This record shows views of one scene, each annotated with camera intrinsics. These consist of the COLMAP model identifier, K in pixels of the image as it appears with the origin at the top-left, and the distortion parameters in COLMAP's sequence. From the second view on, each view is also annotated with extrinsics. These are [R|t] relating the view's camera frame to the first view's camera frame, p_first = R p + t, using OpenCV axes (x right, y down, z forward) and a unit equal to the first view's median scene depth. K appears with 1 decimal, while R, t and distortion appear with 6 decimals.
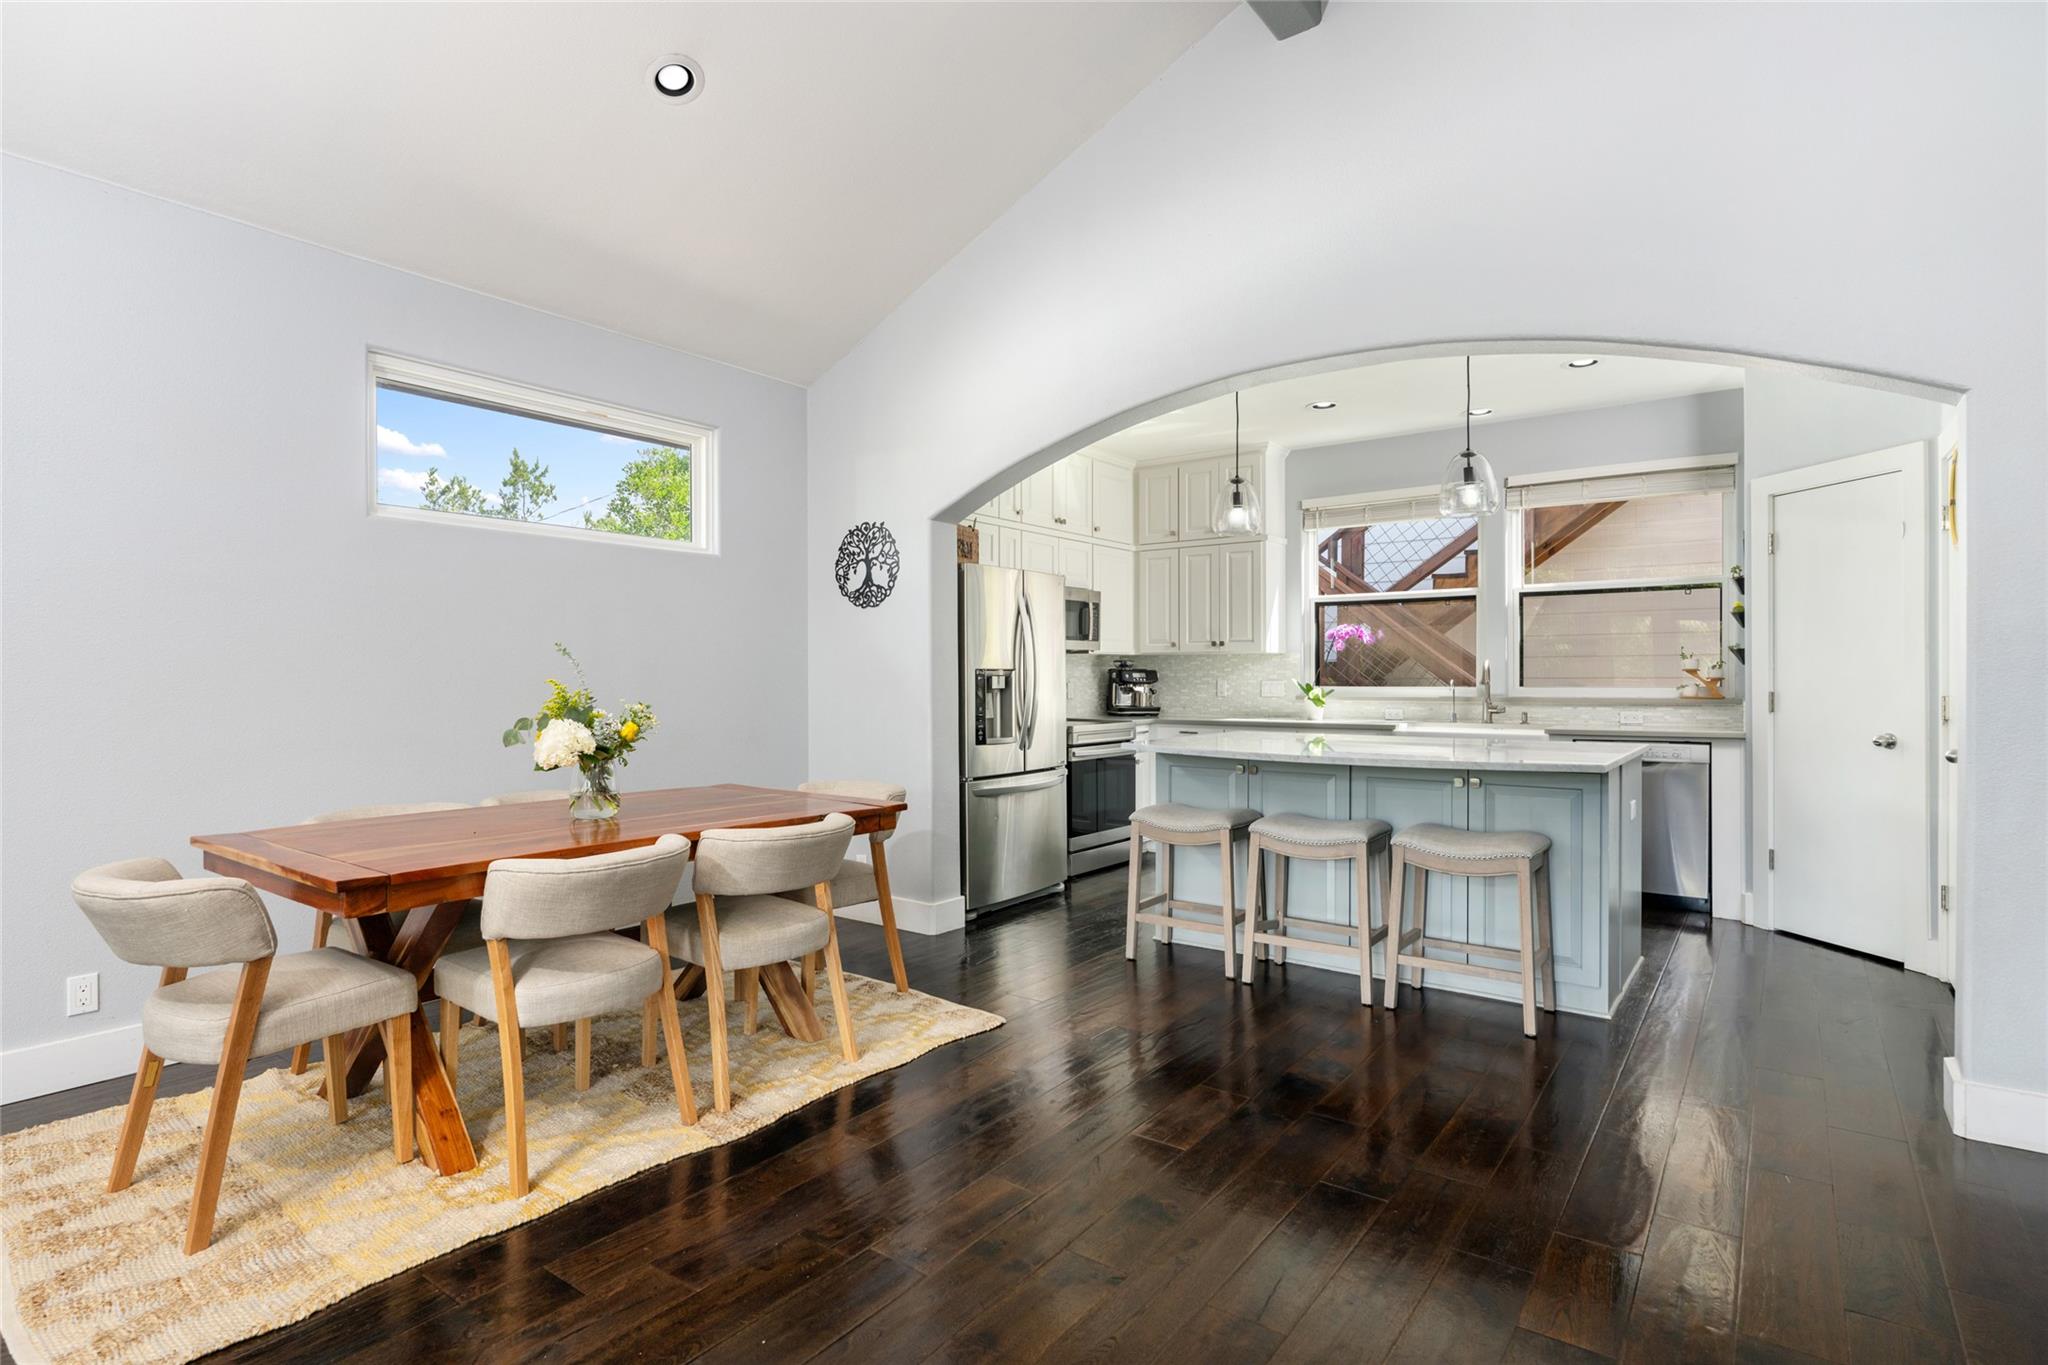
lens RADIAL K [[1018.8, 0, 1031.4], [0, 1018.8, 679.6], [0, 0, 1]] dist [-0.001266, -0.000348]
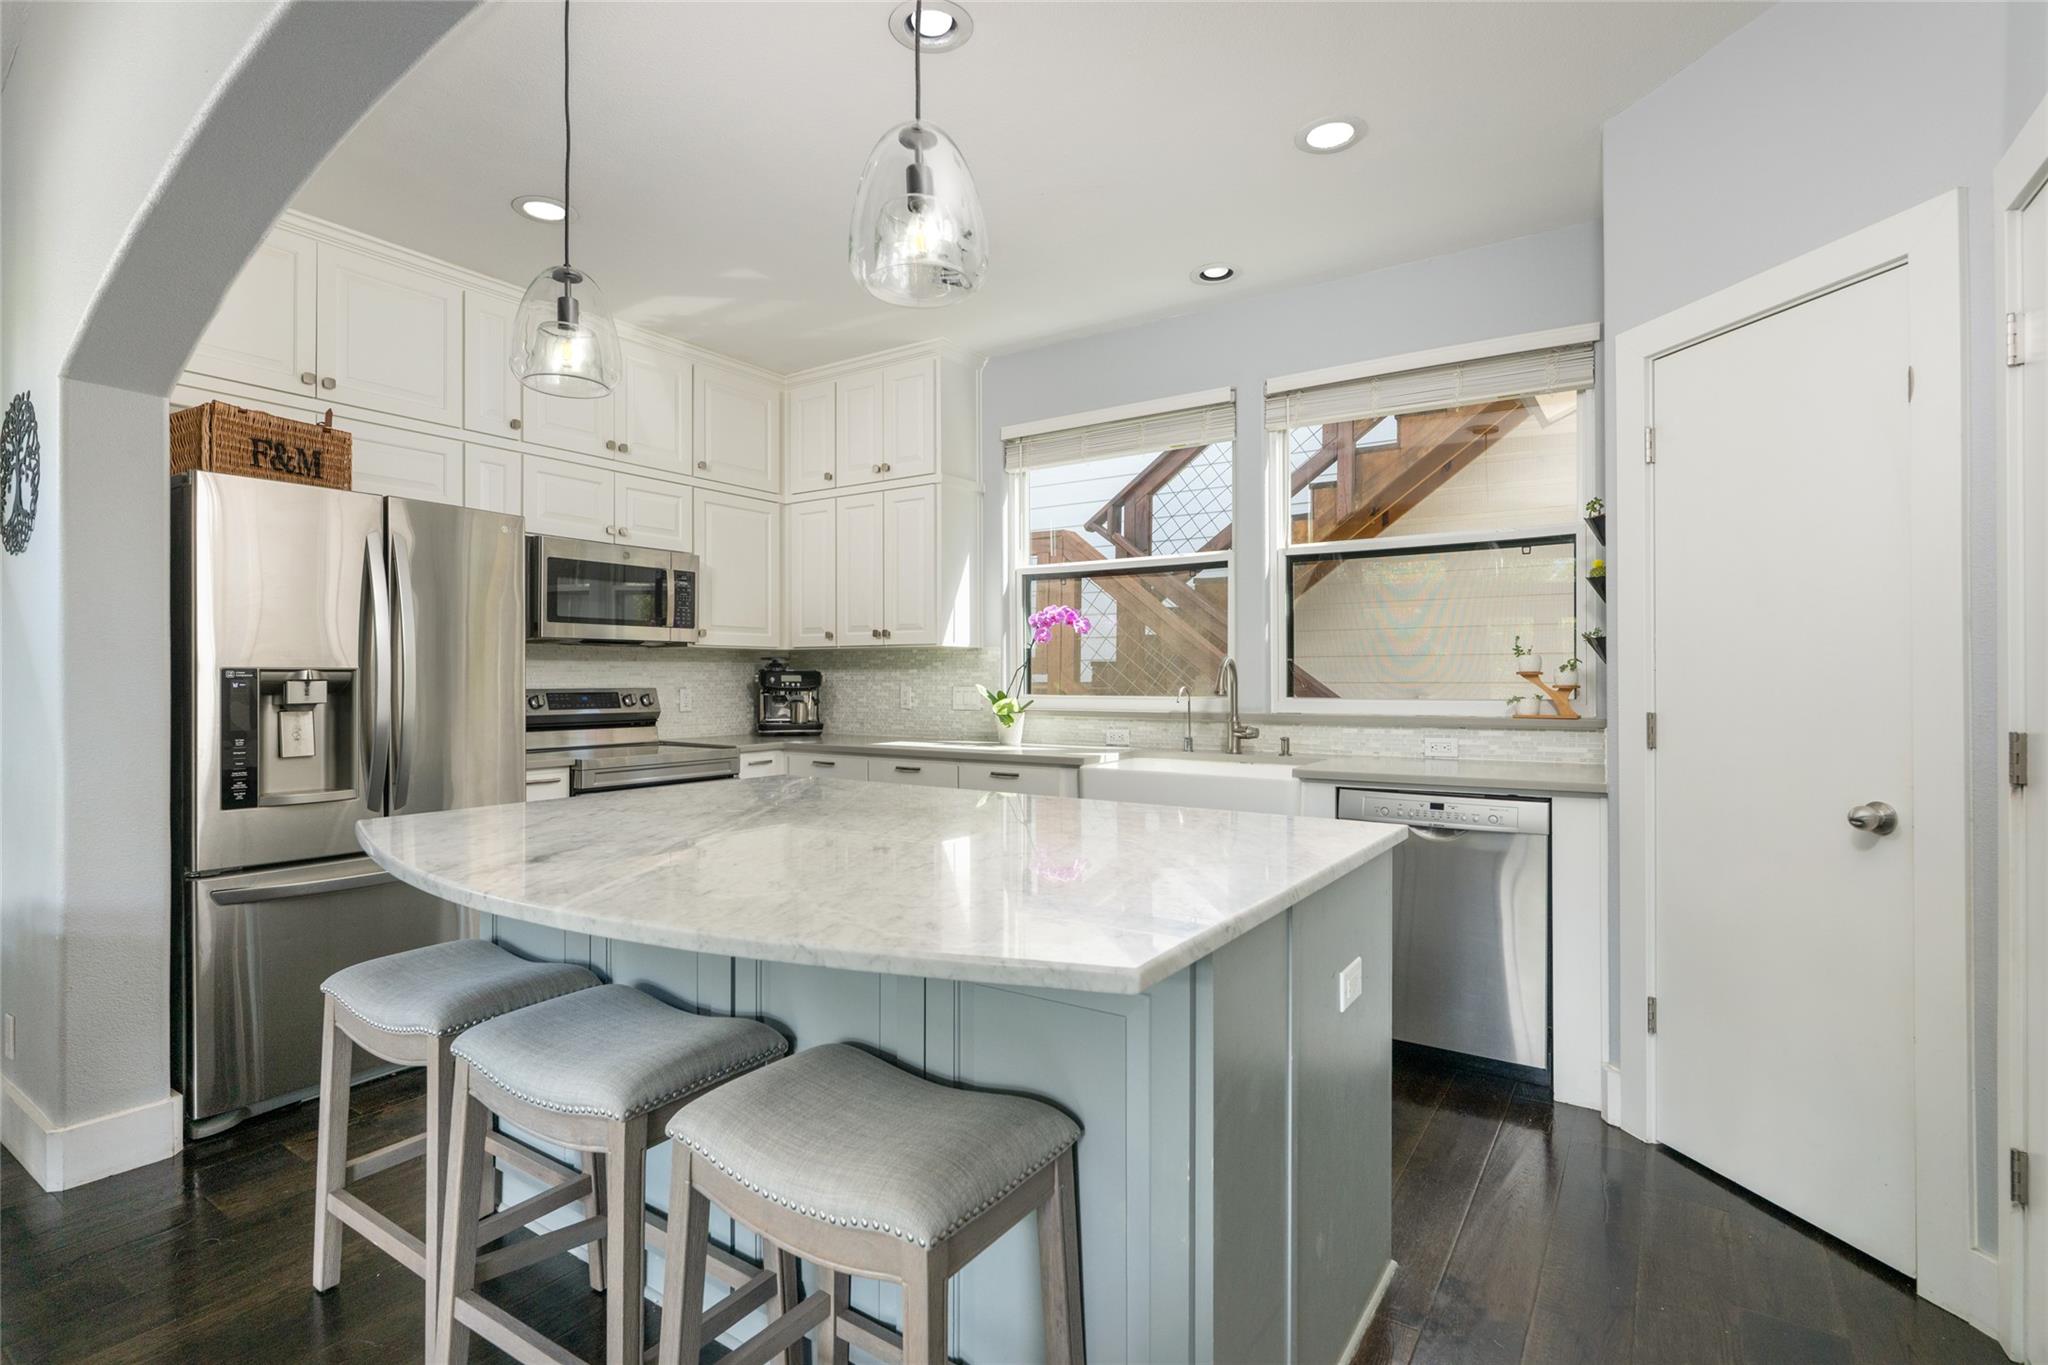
lens RADIAL K [[966.9, 0, 1023.8], [0, 966.9, 674.6], [0, 0, 1]] dist [-0.000628, 0.001181]
pose [[0.998883, 0.002083, 0.047202, 0.327865], [-0.001778, 0.999977, -0.006512, -0.004144], [-0.047215, 0.006420, 0.998864, 0.444980]]
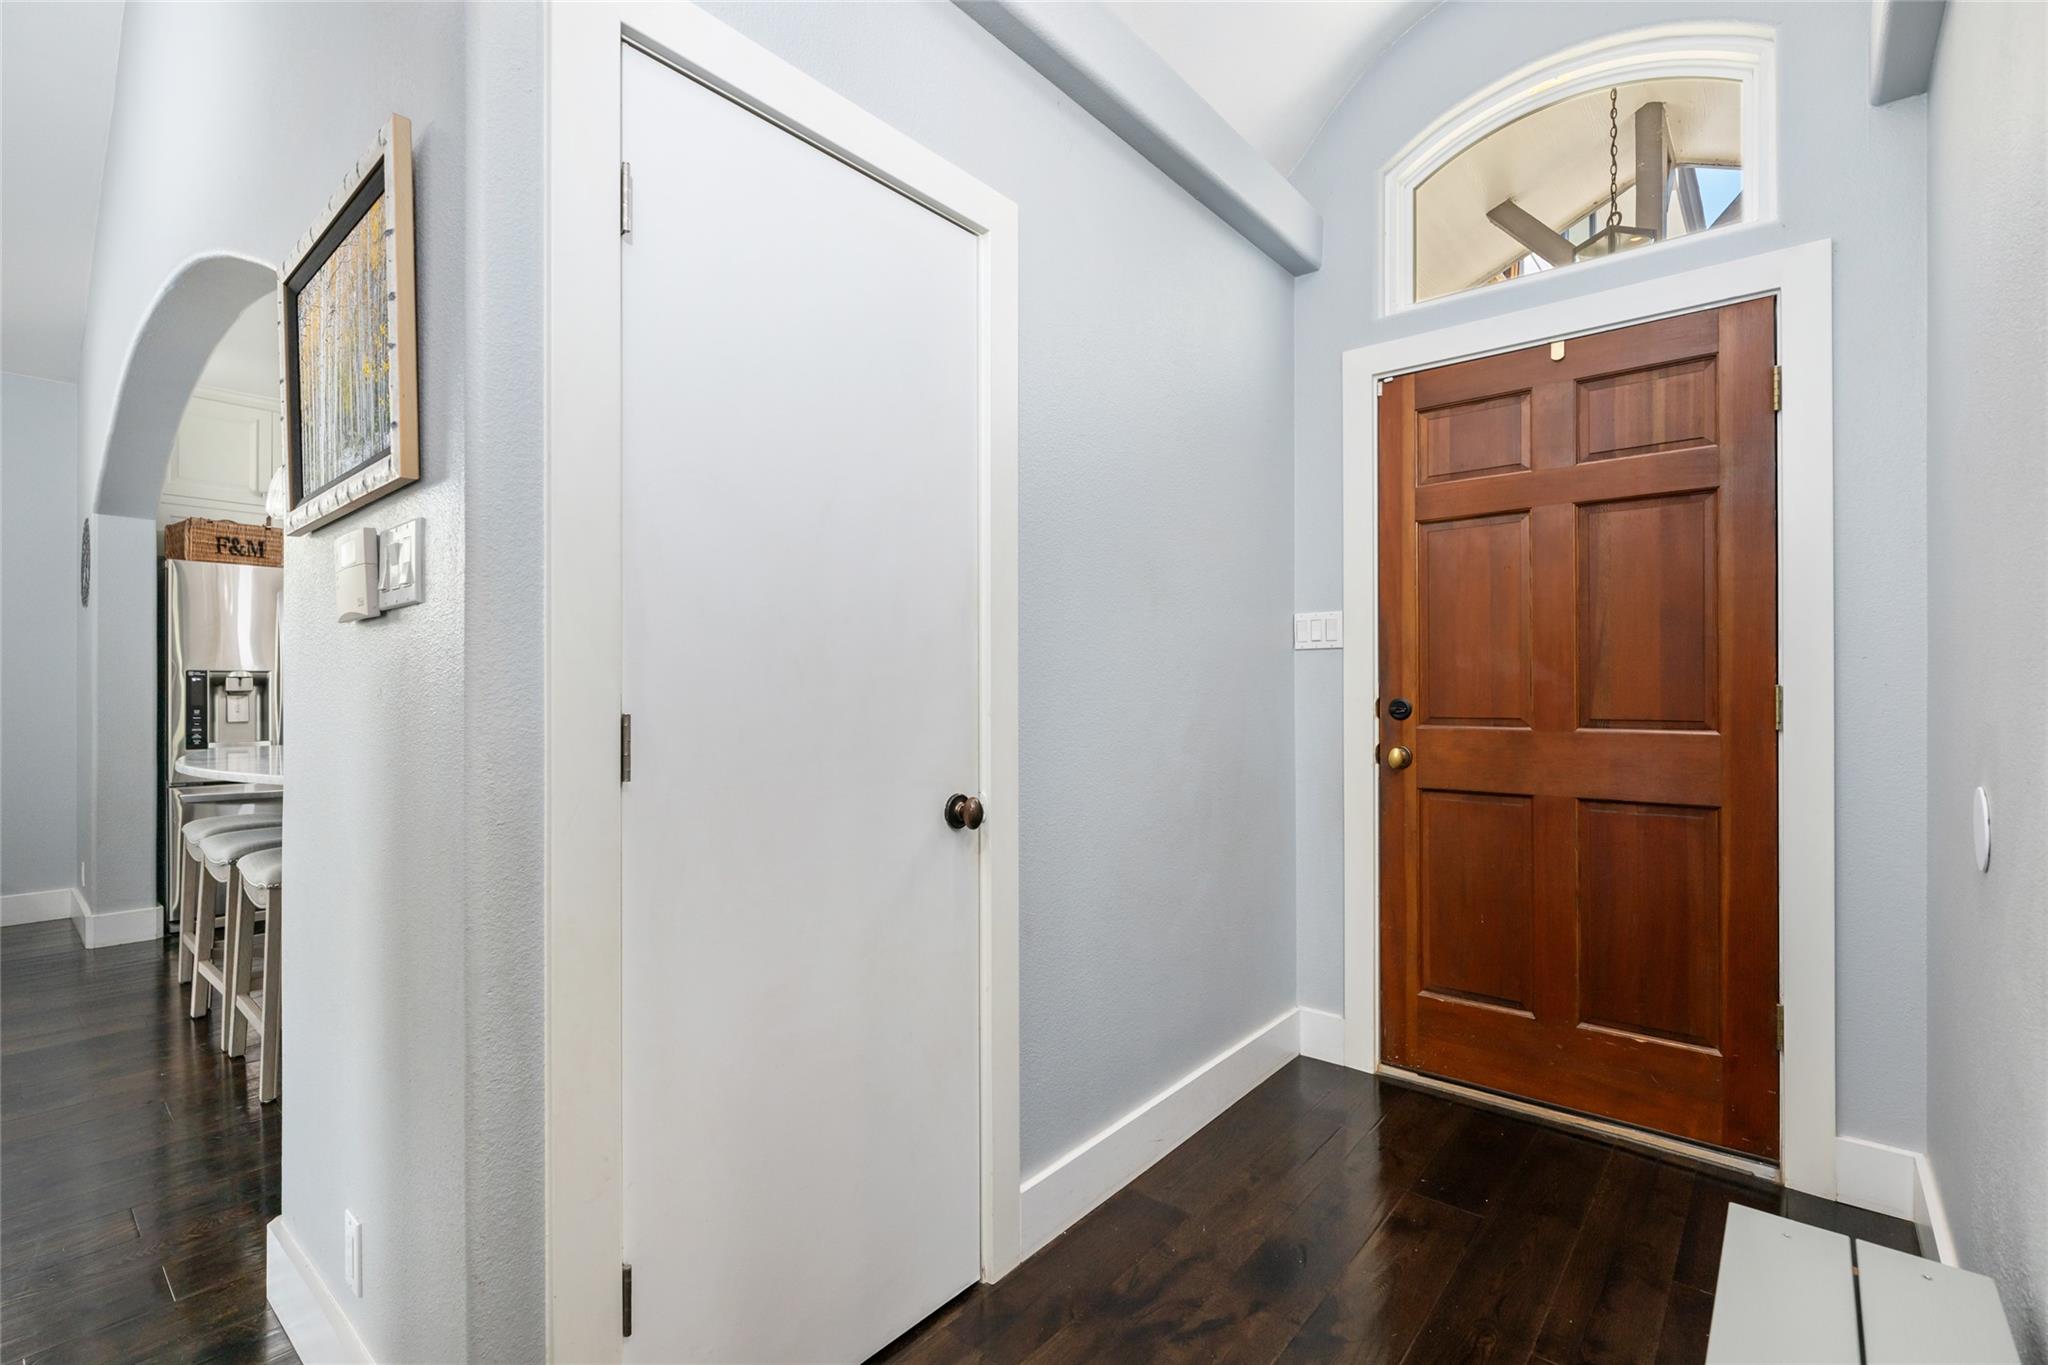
lens RADIAL K [[910.3, 0, 1024.0], [0, 910.3, 682.5], [0, 0, 1]] dist [0.001185, -0.000142]
pose [[0.997445, 0.001966, -0.071410, 0.757263], [-0.002331, 0.999985, -0.005034, 0.003692], [0.071399, 0.005188, 0.997434, 0.187256]]
